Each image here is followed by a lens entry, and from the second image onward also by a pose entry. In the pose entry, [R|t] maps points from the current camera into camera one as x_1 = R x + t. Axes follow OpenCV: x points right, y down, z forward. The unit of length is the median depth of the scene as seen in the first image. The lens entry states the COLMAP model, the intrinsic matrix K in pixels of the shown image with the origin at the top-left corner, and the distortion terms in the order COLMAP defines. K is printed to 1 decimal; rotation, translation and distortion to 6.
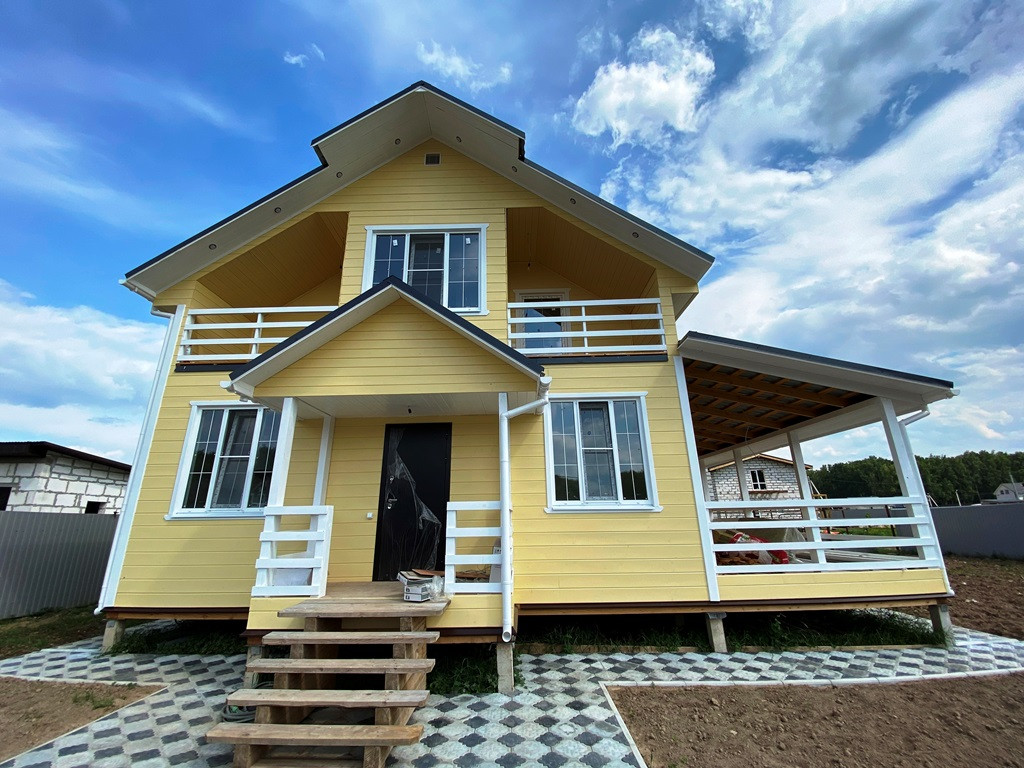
lens RADIAL K [[417.4, 0, 512.0], [0, 417.4, 384.0], [0, 0, 1]] dist [0.023104, -0.020918]
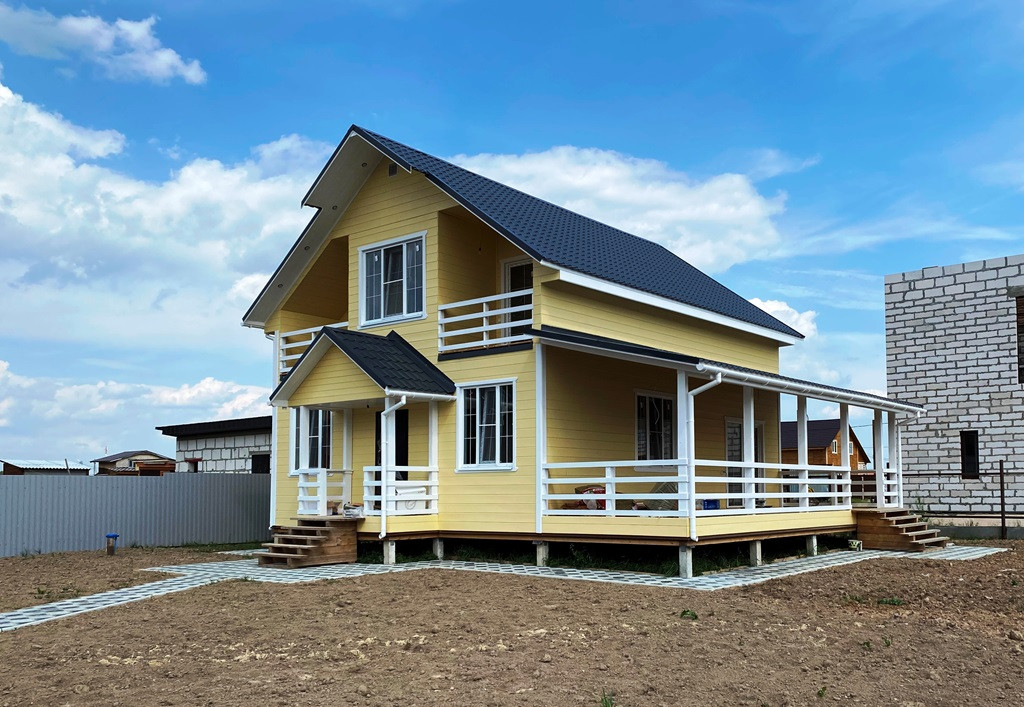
lens RADIAL K [[938.1, 0, 617.4], [0, 938.1, 453.5], [0, 0, 1]] dist [0.012077, 0.002761]
pose [[0.816620, -0.012737, -0.577035, 2.158495], [0.169243, 0.961094, 0.218299, -0.317259], [0.551805, -0.275927, 0.787005, -1.055713]]
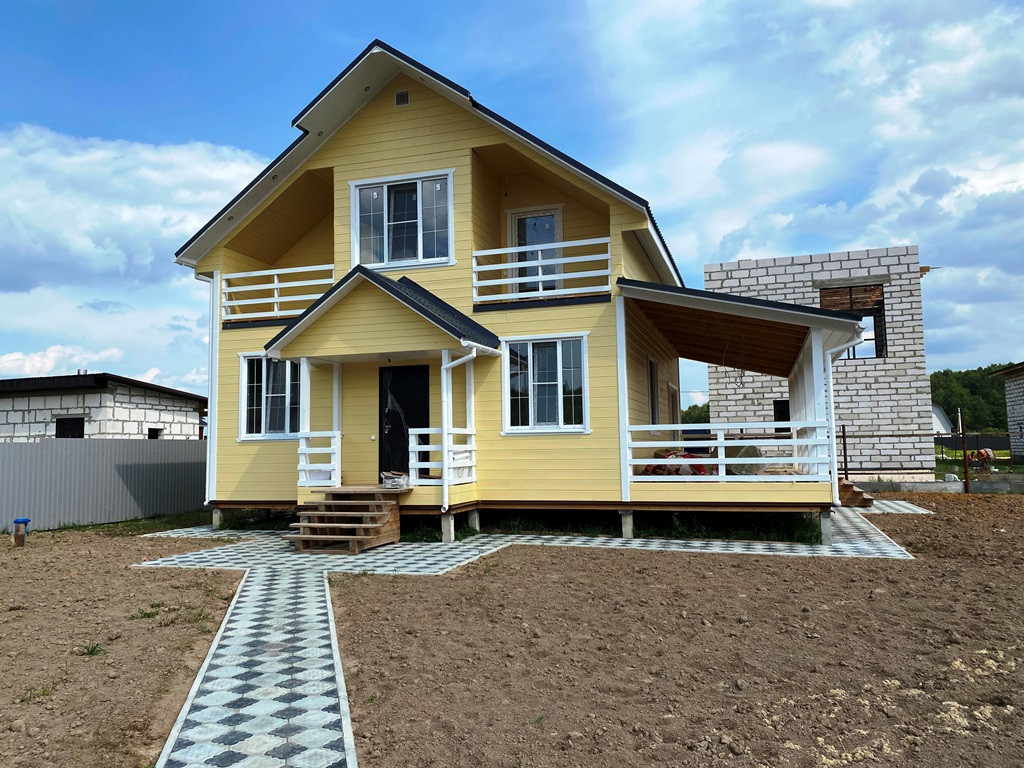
lens RADIAL K [[782.4, 0, 515.8], [0, 782.4, 389.3], [0, 0, 1]] dist [0.038388, -0.006671]
pose [[0.961082, -0.020943, -0.275469, 0.717866], [0.084538, 0.971585, 0.221079, -0.315881], [0.263011, -0.235763, 0.935543, -1.063459]]
